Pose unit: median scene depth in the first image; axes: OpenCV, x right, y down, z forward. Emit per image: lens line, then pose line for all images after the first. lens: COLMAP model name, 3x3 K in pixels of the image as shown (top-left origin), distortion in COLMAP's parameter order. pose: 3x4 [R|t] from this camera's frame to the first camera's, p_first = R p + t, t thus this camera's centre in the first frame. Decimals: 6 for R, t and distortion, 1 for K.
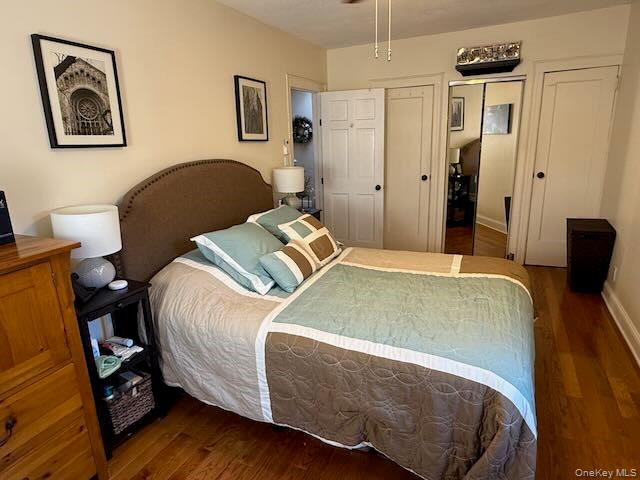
lens RADIAL K [[400.5, 0, 317.8], [0, 400.5, 237.8], [0, 0, 1]] dist [-0.003278, 0.005225]
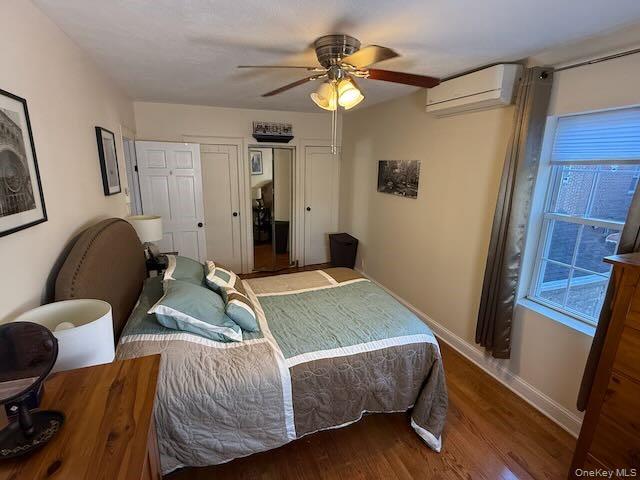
lens RADIAL K [[310.9, 0, 321.8], [0, 310.9, 237.4], [0, 0, 1]] dist [0.004521, 0.000012]
pose [[0.681557, -0.121770, 0.721562, -0.559567], [0.138463, 0.989705, 0.036235, -0.144295], [-0.718546, 0.075213, 0.691401, 0.196823]]
